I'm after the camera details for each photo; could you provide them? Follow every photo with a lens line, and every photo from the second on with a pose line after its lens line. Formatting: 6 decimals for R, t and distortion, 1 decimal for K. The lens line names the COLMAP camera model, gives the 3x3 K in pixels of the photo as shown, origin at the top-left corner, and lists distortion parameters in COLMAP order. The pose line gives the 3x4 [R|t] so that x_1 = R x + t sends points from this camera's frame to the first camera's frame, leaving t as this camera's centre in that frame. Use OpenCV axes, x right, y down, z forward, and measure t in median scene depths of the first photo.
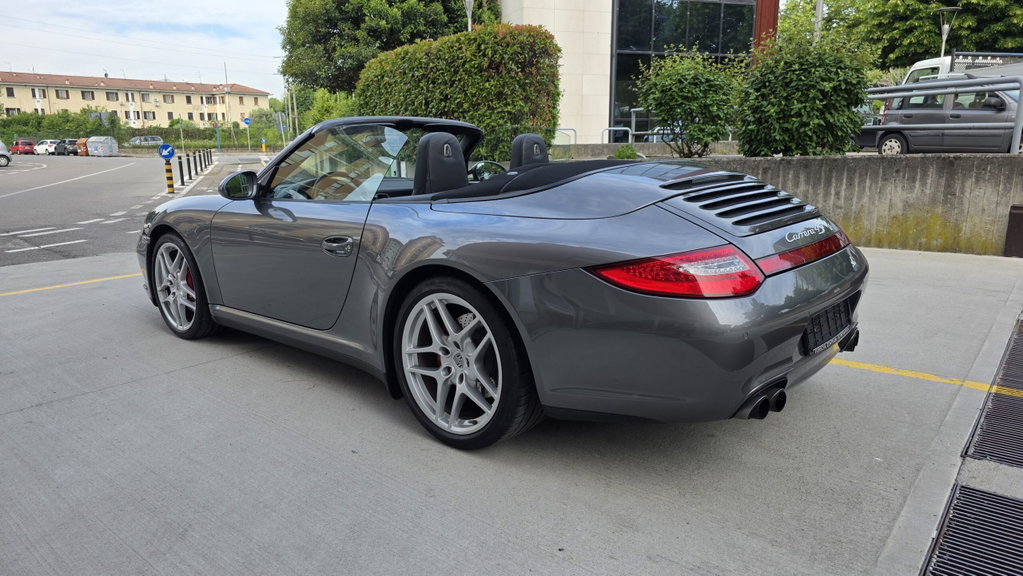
lens RADIAL K [[687.7, 0, 510.3], [0, 687.7, 289.3], [0, 0, 1]] dist [0.063254, -0.057602]
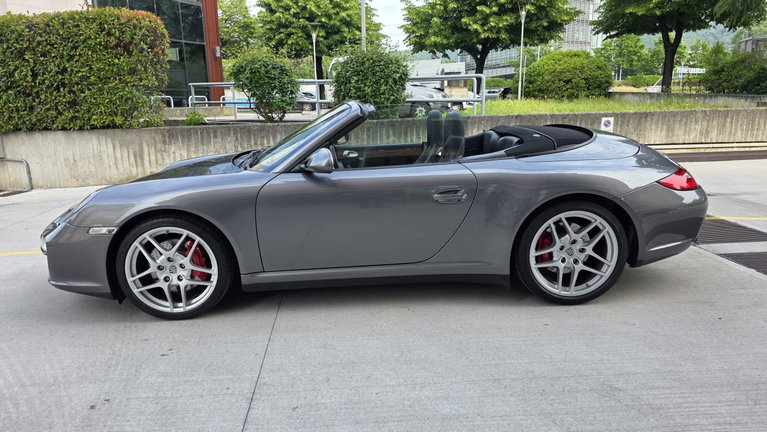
lens RADIAL K [[515.6, 0, 387.8], [0, 515.6, 207.8], [0, 0, 1]] dist [0.063254, -0.057602]
pose [[0.719037, -0.147093, 0.679227, -0.302376], [0.157317, 0.986425, 0.047083, -0.031082], [-0.676932, 0.073000, 0.732417, 0.096895]]
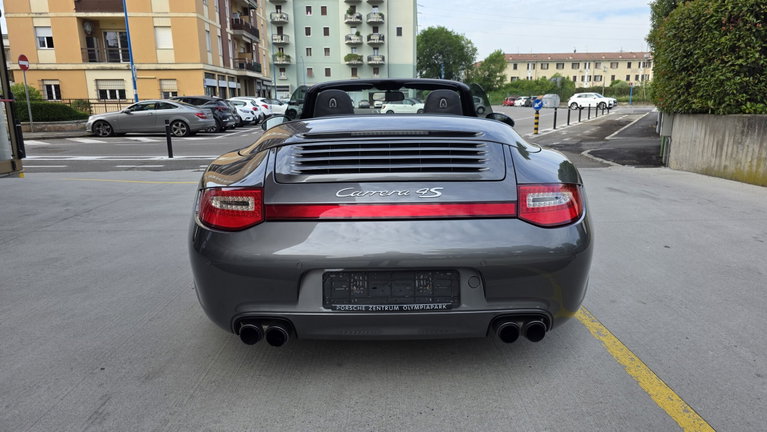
lens RADIAL K [[515.6, 0, 388.6], [0, 515.6, 218.3], [0, 0, 1]] dist [0.063254, -0.057602]
pose [[0.655344, 0.172775, -0.735305, 0.236158], [-0.158528, 0.983267, 0.089749, -0.026981], [0.738507, 0.057750, 0.671768, 0.128097]]
